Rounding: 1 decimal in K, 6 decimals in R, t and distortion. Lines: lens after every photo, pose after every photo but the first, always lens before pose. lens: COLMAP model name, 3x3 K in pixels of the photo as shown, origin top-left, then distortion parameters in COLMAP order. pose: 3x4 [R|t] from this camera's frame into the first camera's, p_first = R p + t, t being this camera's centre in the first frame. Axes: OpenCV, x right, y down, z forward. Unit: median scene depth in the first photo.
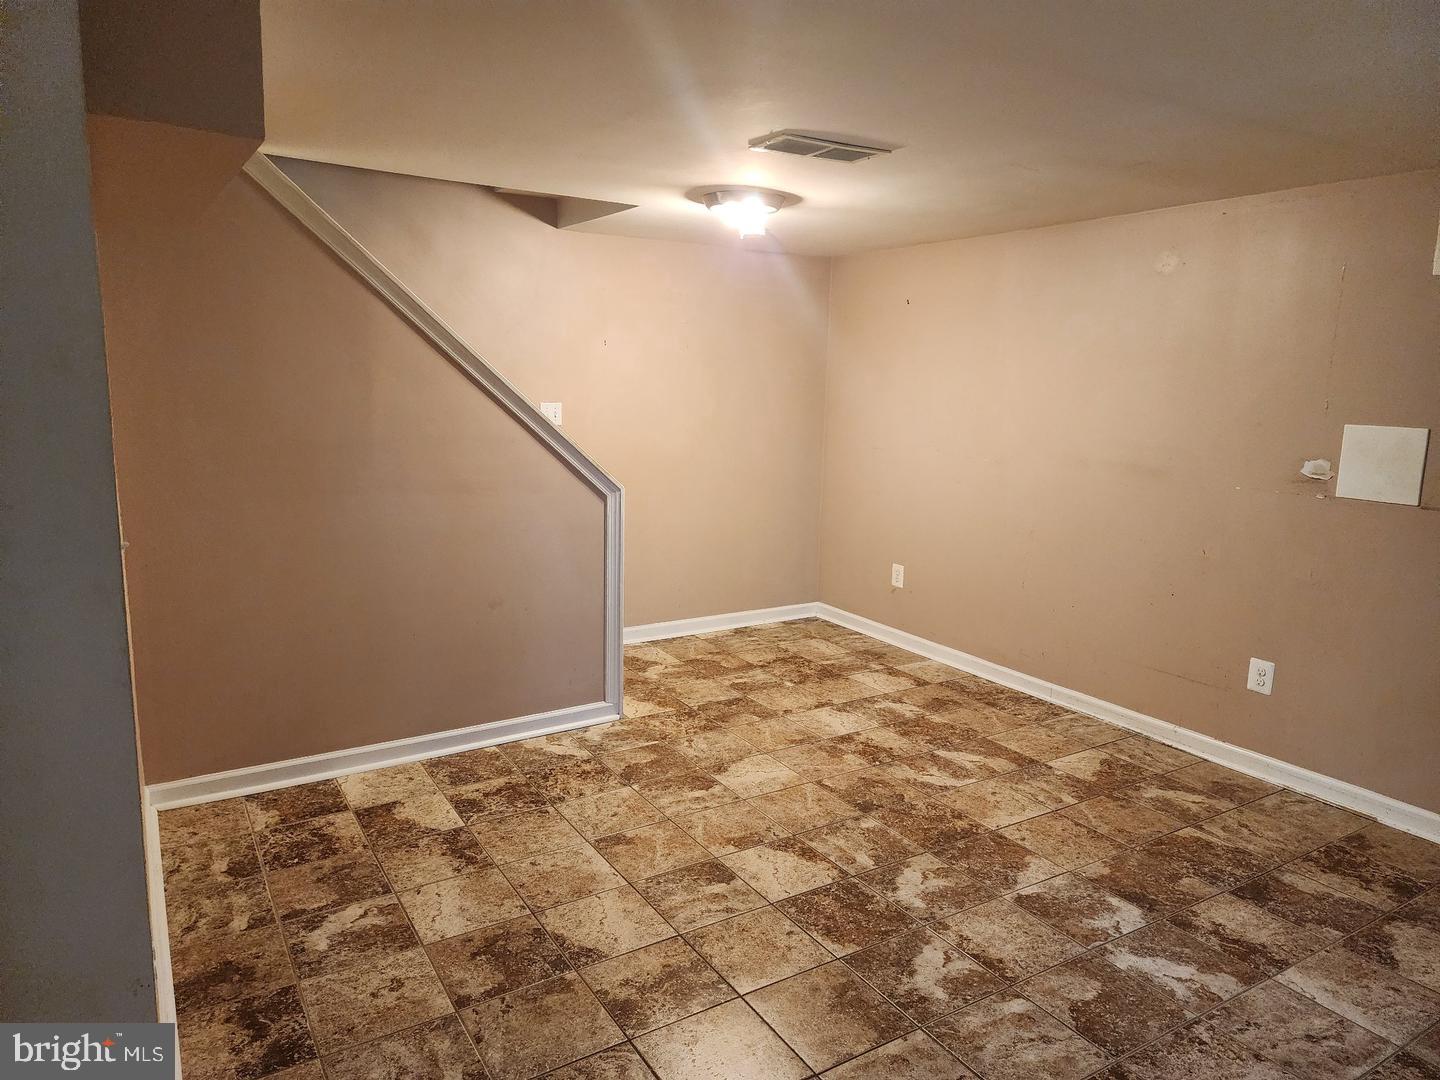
lens RADIAL K [[969.3, 0, 720.0], [0, 969.3, 525.4], [0, 0, 1]] dist [0.054488, -0.038755]
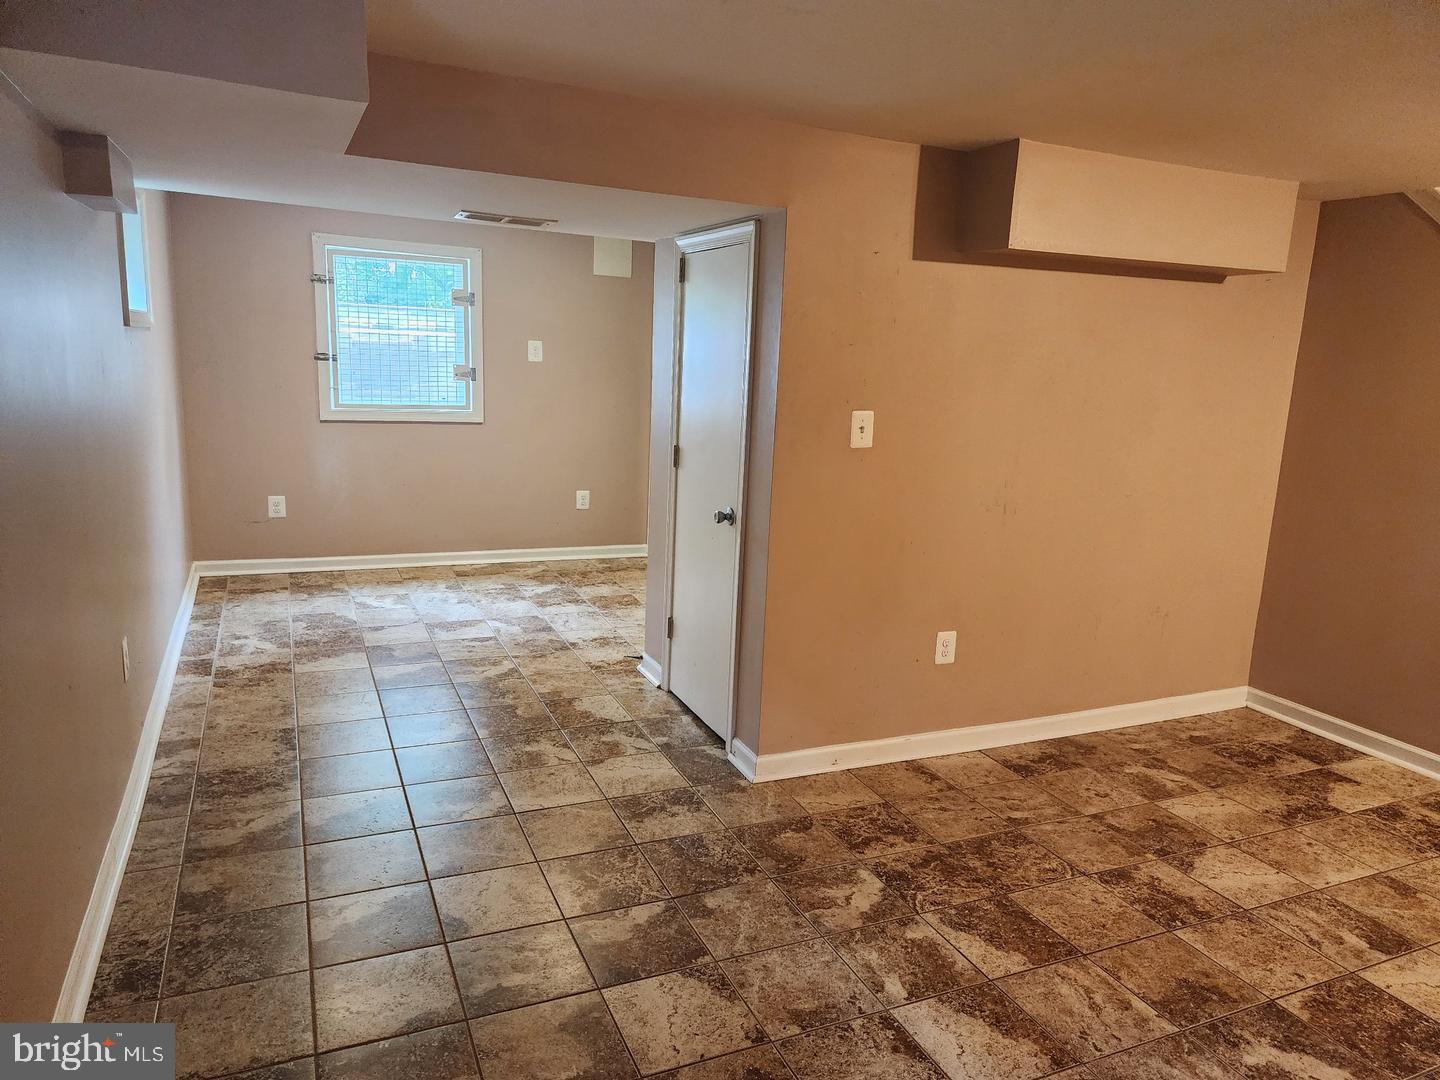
lens RADIAL K [[969.3, 0, 720.0], [0, 969.3, 525.4], [0, 0, 1]] dist [0.054488, -0.038755]
pose [[-0.129620, 0.153083, -0.979676, 0.892459], [-0.197441, 0.964241, 0.176795, -0.050978], [0.971708, 0.216344, -0.094760, 0.404501]]
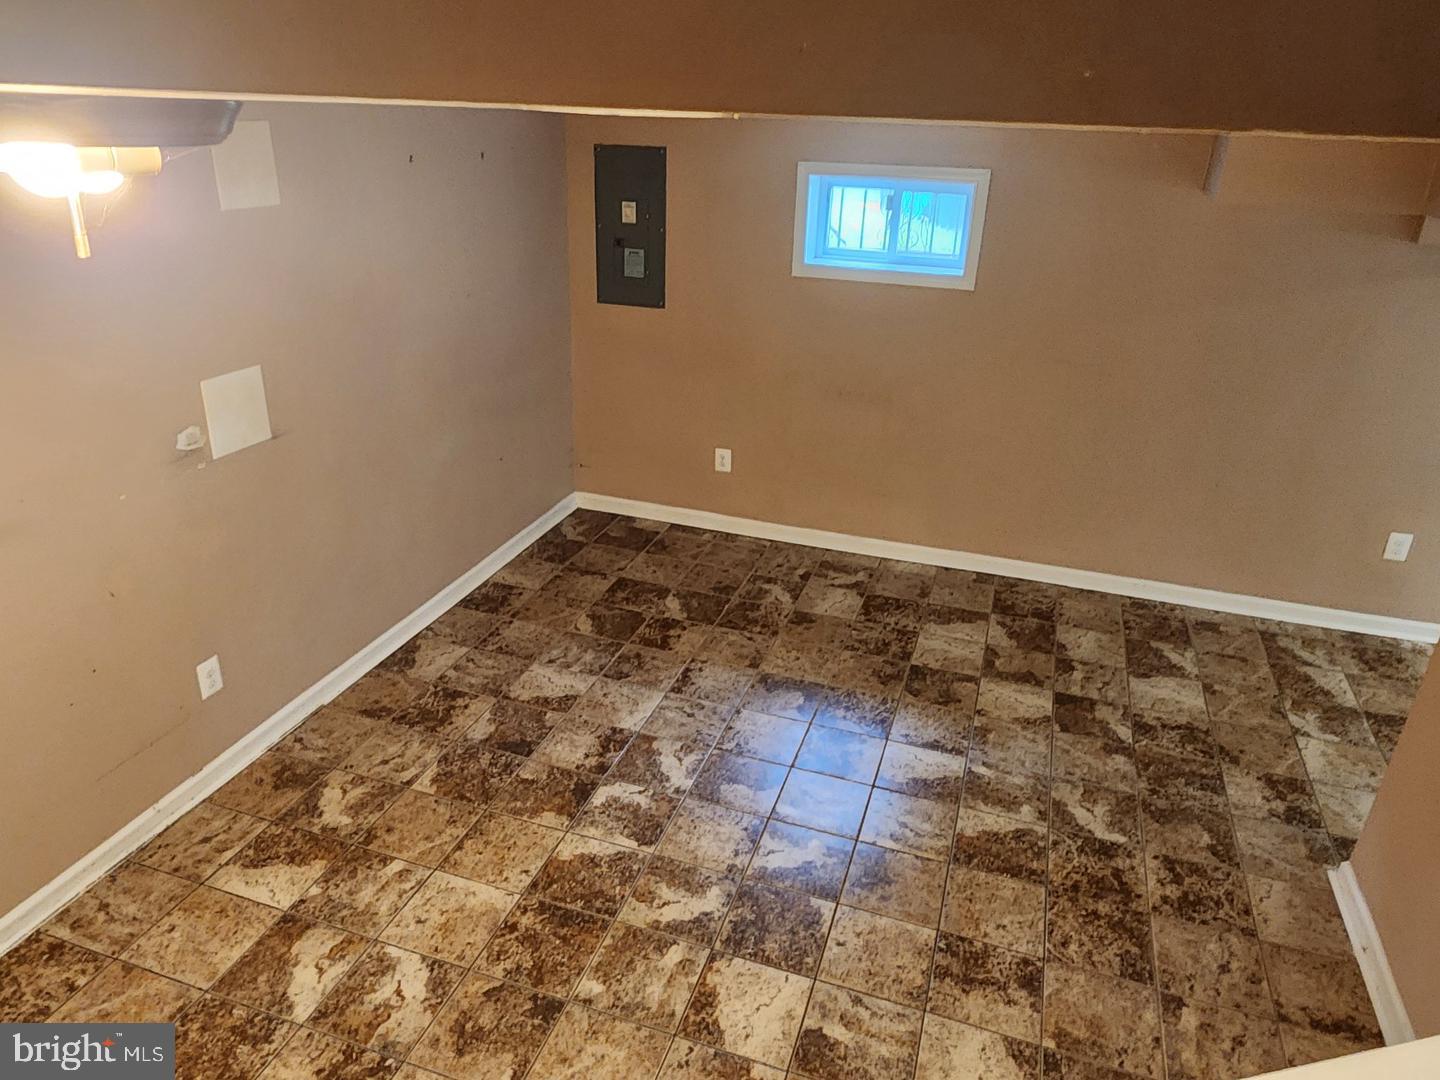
lens RADIAL K [[973.1, 0, 720.0], [0, 973.1, 540.0], [0, 0, 1]] dist [0.002811, -0.001415]
pose [[-0.639844, -0.345394, 0.686514, -0.372819], [0.069128, 0.863824, 0.499029, -0.444849], [-0.765389, 0.366758, -0.528836, 1.330272]]
